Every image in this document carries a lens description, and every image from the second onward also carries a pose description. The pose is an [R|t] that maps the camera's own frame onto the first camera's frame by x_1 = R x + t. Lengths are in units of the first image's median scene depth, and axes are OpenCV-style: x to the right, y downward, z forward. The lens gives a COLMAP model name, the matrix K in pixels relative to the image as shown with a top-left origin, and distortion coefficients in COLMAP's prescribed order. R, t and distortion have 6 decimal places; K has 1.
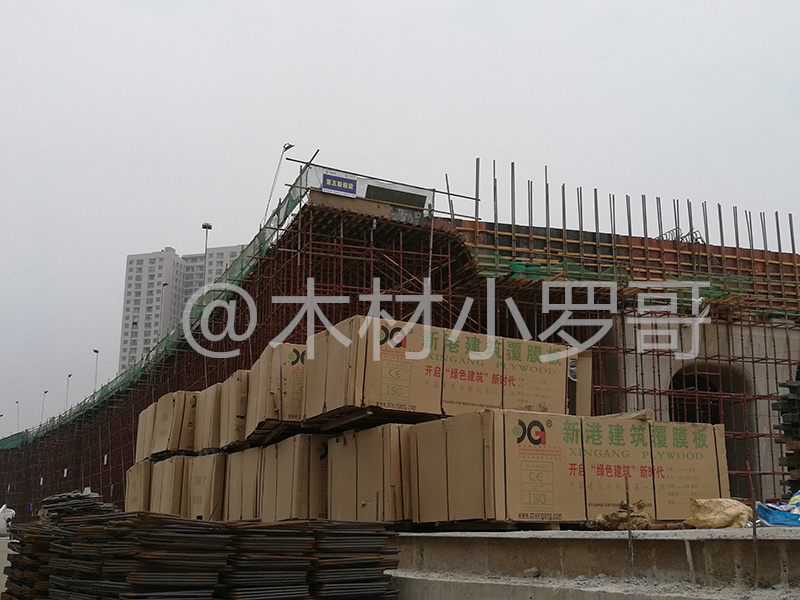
lens RADIAL K [[980.5, 0, 400.0], [0, 980.5, 300.0], [0, 0, 1]] dist [0.239182, -1.009109]
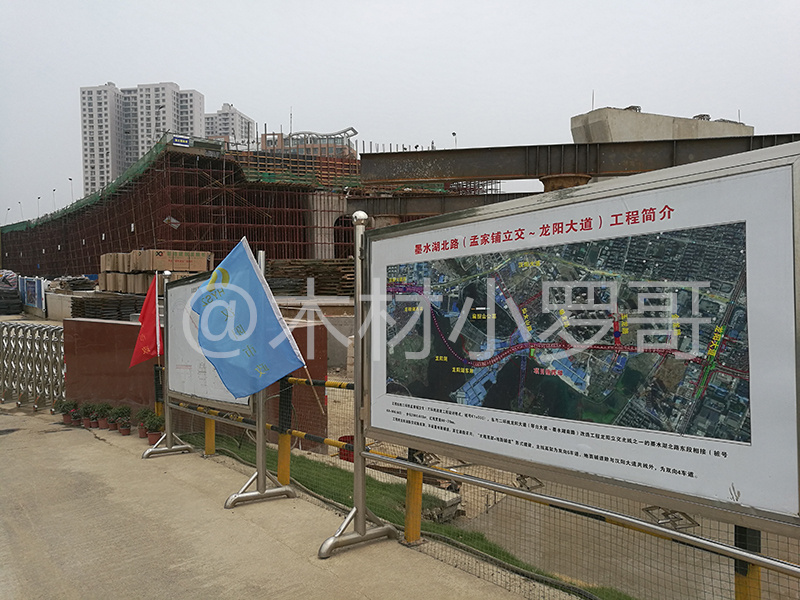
lens RADIAL K [[677.3, 0, 399.1], [0, 677.3, 314.2], [0, 0, 1]] dist [0.001029, 0.003854]
pose [[0.988363, -0.025737, 0.149921, 0.190934], [-0.018787, 0.957384, 0.288205, -0.192392], [-0.150949, -0.287668, 0.945760, -0.674028]]
